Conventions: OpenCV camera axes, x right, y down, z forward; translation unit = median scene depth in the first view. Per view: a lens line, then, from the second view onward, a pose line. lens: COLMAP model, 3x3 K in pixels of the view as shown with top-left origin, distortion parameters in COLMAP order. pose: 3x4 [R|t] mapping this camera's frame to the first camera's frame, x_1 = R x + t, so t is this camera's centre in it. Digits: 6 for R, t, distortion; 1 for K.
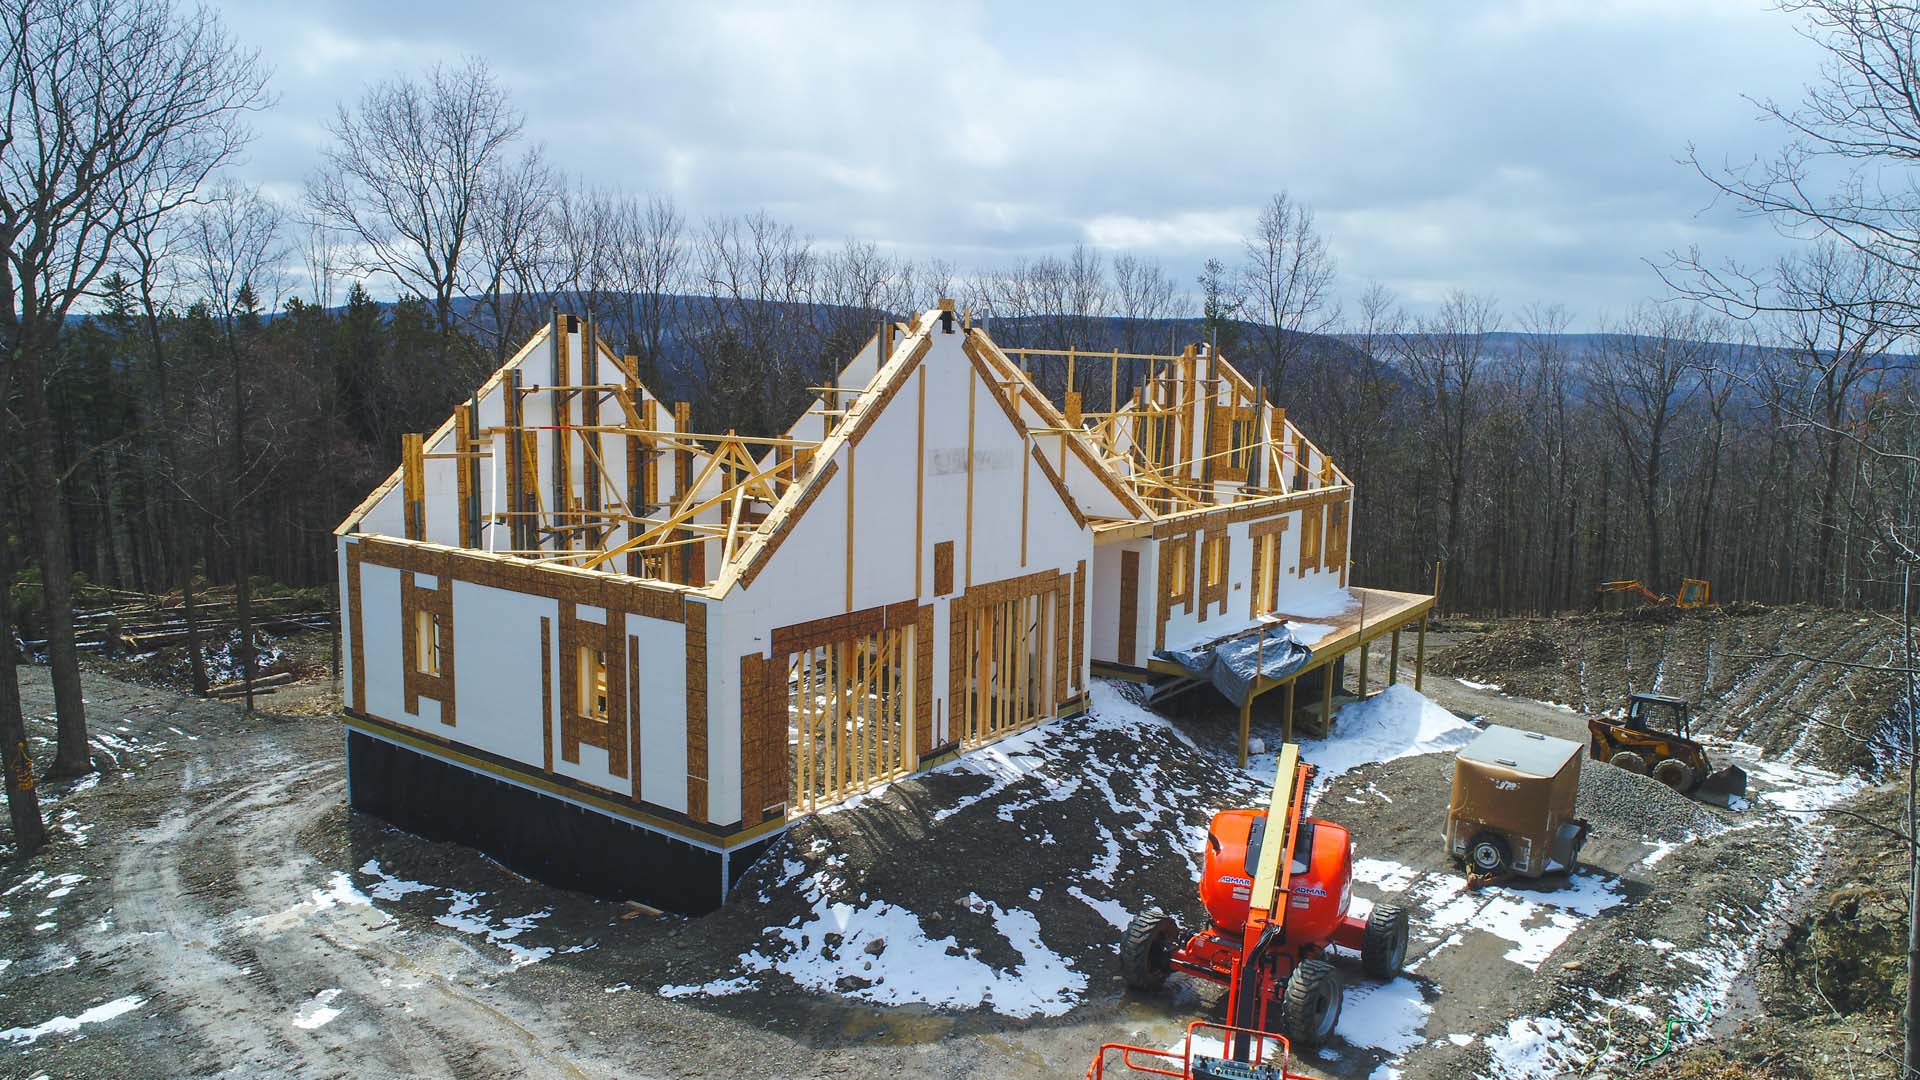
lens RADIAL K [[1294.6, 0, 960.0], [0, 1294.6, 540.0], [0, 0, 1]] dist [0.008606, 0.001222]
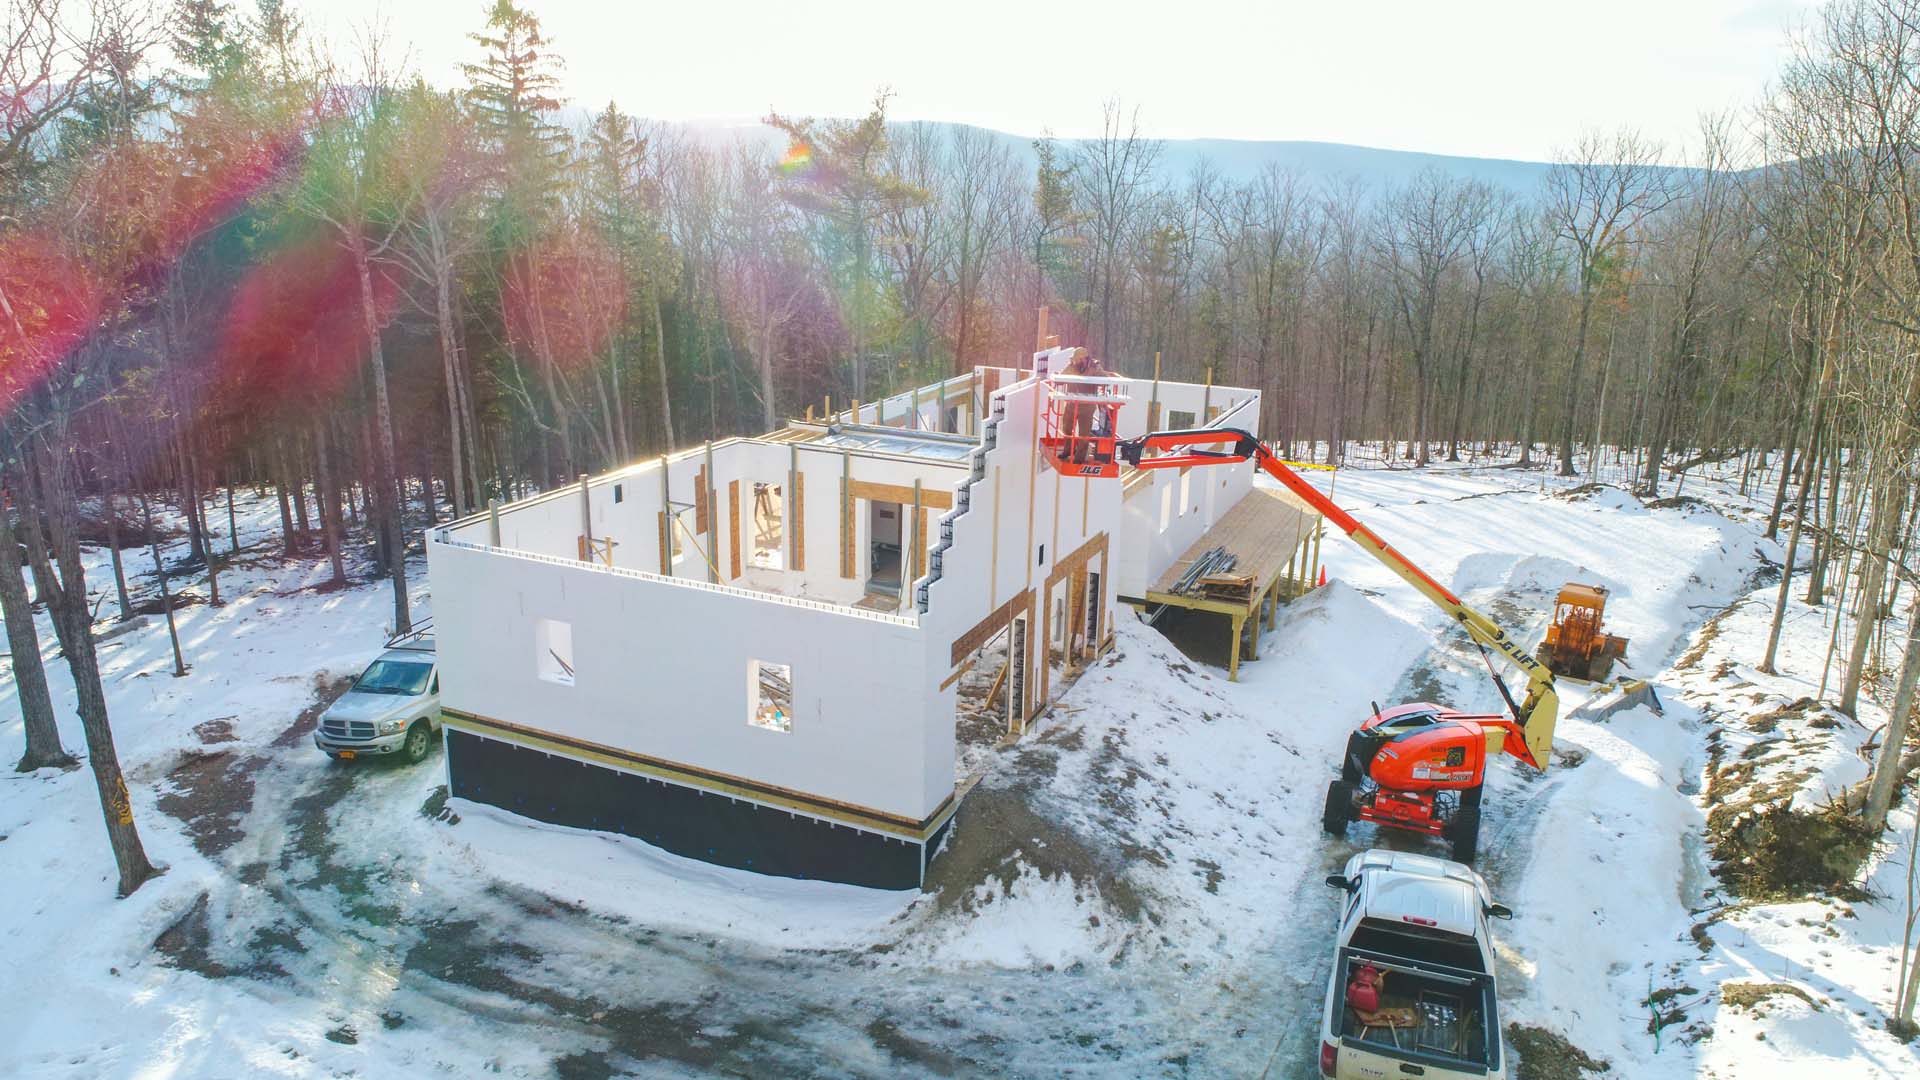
lens RADIAL K [[1288.0, 0, 960.0], [0, 1288.0, 540.0], [0, 0, 1]] dist [0.000779, 0.001372]
pose [[0.977517, -0.054329, 0.203736, -0.265281], [0.023282, 0.988138, 0.151795, -0.138087], [-0.209566, -0.143638, 0.967187, -0.041937]]
